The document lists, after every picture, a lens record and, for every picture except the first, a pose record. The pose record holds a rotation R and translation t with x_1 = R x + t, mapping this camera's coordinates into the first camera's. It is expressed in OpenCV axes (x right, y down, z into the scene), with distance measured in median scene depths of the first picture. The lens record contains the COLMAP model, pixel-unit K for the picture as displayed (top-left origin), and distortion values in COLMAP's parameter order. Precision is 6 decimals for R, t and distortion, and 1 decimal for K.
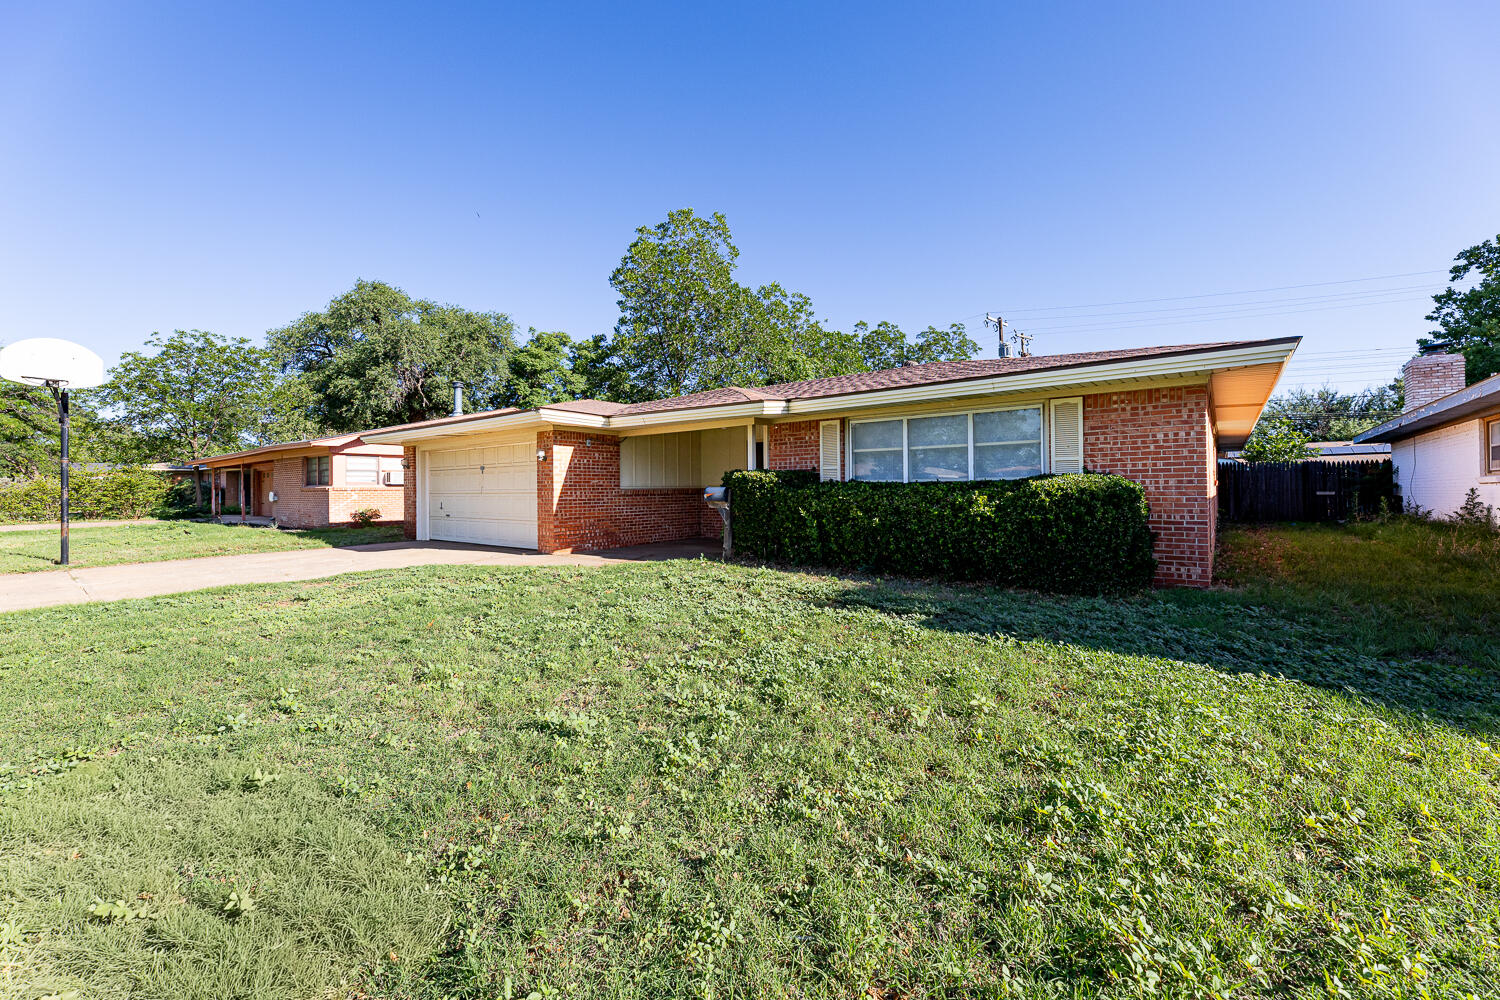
lens RADIAL K [[614.9, 0, 754.5], [0, 614.9, 465.2], [0, 0, 1]] dist [-0.000987, 0.000009]
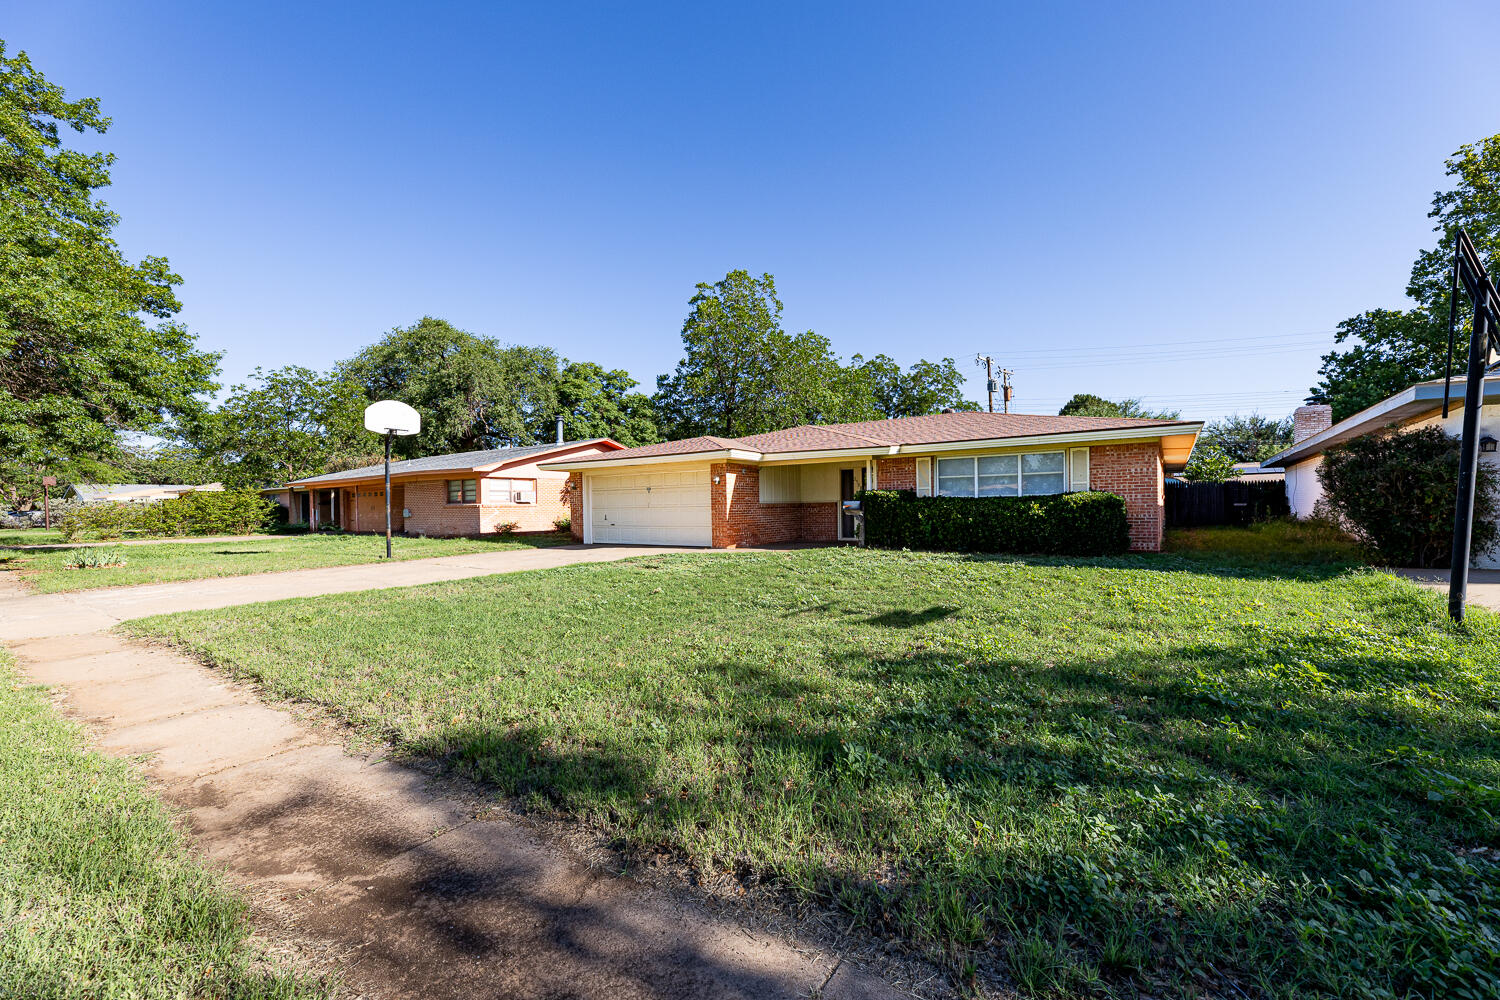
lens RADIAL K [[620.5, 0, 761.4], [0, 620.5, 495.9], [0, 0, 1]] dist [0.002240, 0.000140]
pose [[0.997652, -0.005281, 0.068286, -0.221701], [0.003824, 0.999763, 0.021443, -0.006464], [-0.068383, -0.021131, 0.997435, -0.298299]]
